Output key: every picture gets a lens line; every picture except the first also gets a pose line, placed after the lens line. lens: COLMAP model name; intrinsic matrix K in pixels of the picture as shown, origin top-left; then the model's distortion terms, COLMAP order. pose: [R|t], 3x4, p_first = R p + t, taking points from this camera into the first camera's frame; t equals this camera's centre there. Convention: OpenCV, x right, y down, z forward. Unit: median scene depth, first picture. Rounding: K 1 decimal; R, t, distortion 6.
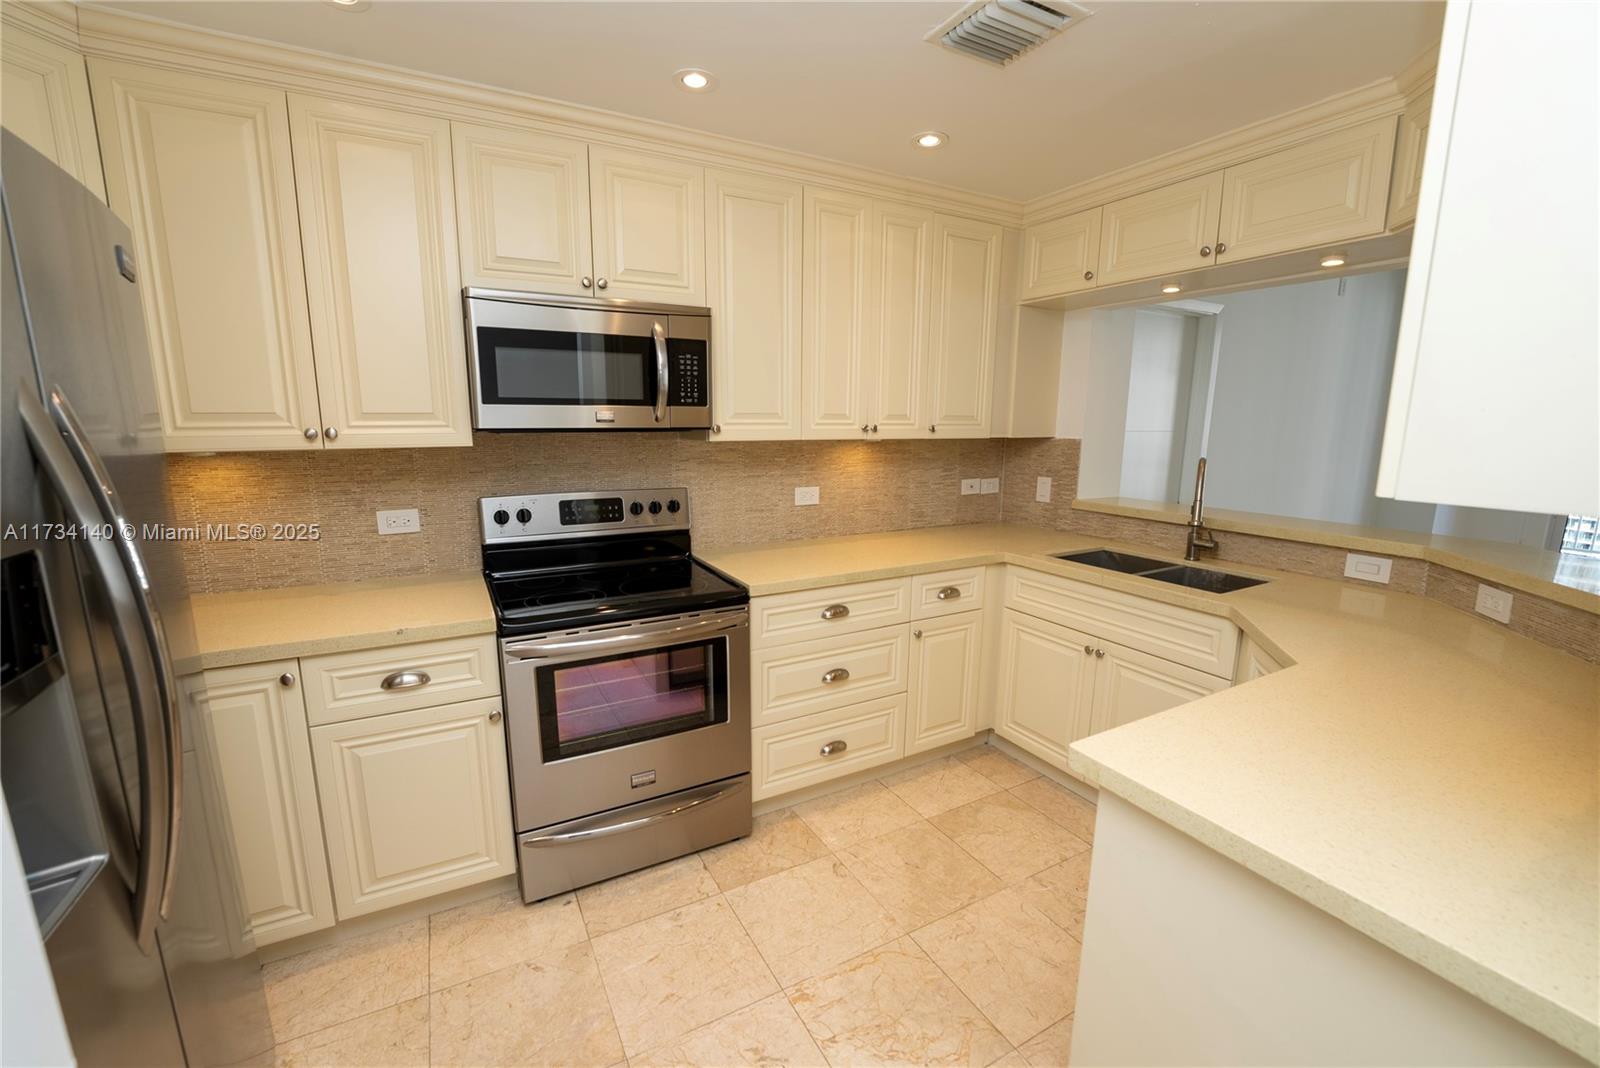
lens RADIAL K [[652.1, 0, 797.9], [0, 652.1, 537.0], [0, 0, 1]] dist [-0.022088, 0.002781]
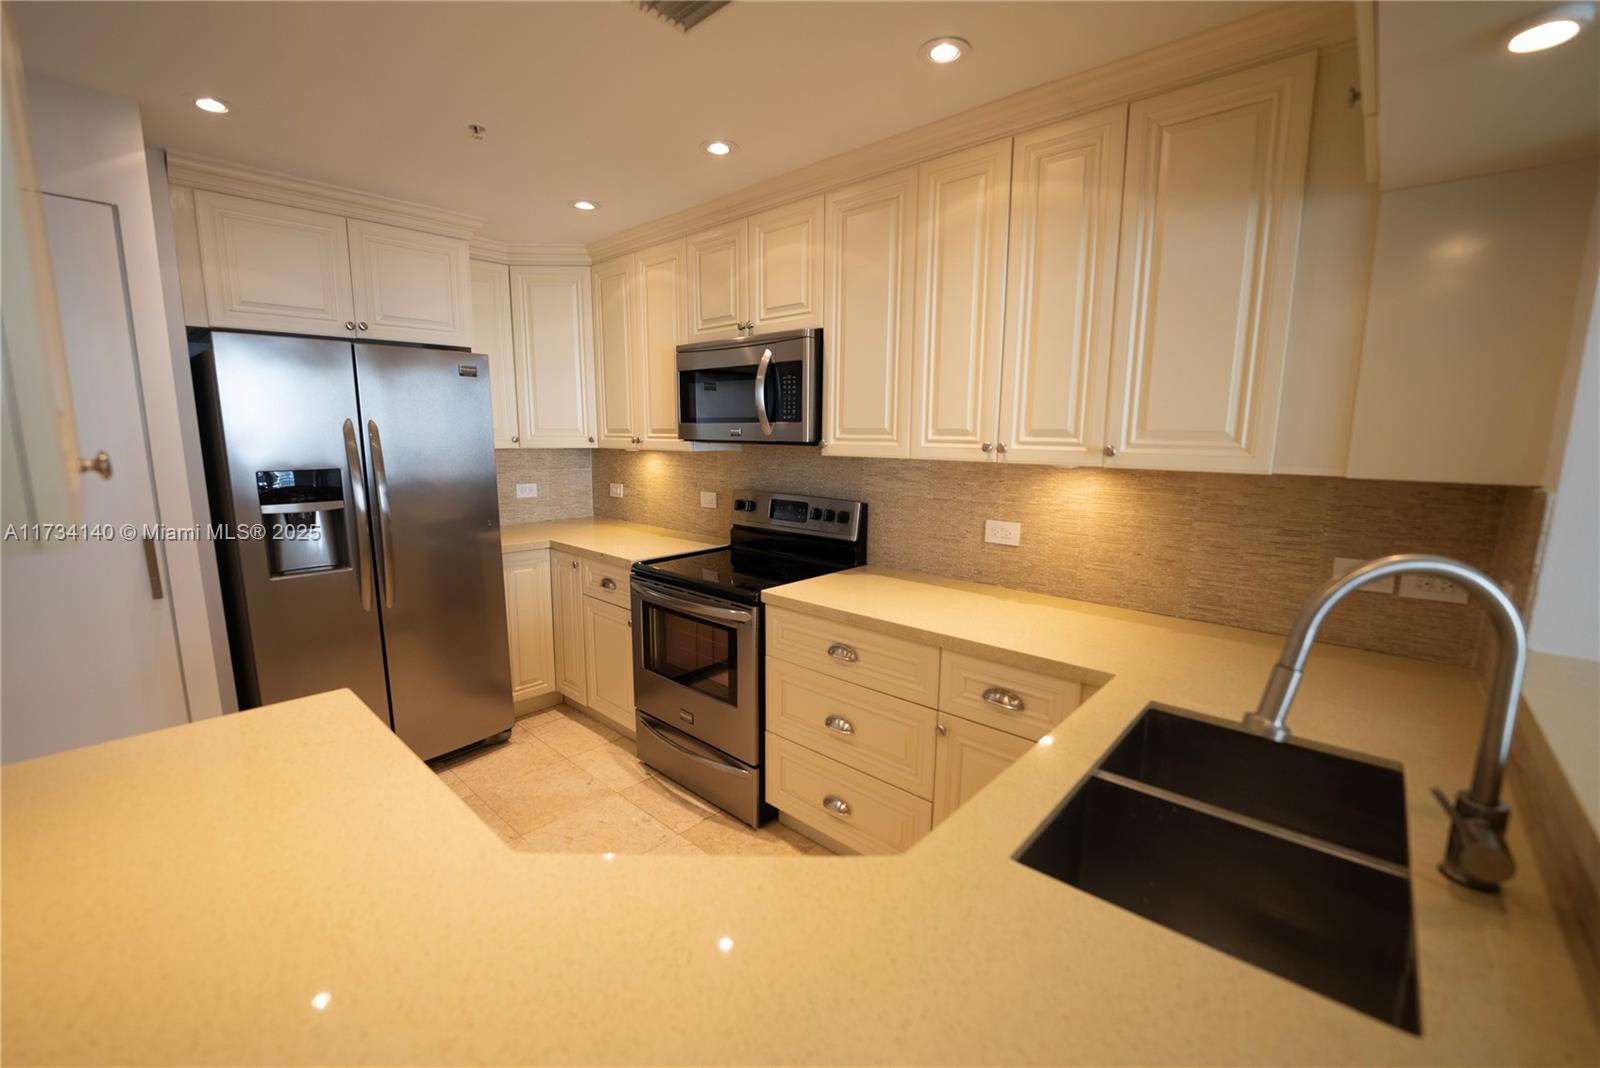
lens RADIAL K [[652.1, 0, 793.9], [0, 652.1, 537.9], [0, 0, 1]] dist [-0.022088, 0.002781]
pose [[0.324815, 0.148760, -0.934005, 0.767786], [-0.175974, 0.979814, 0.094858, -0.100041], [0.929262, 0.133549, 0.344436, 0.568249]]
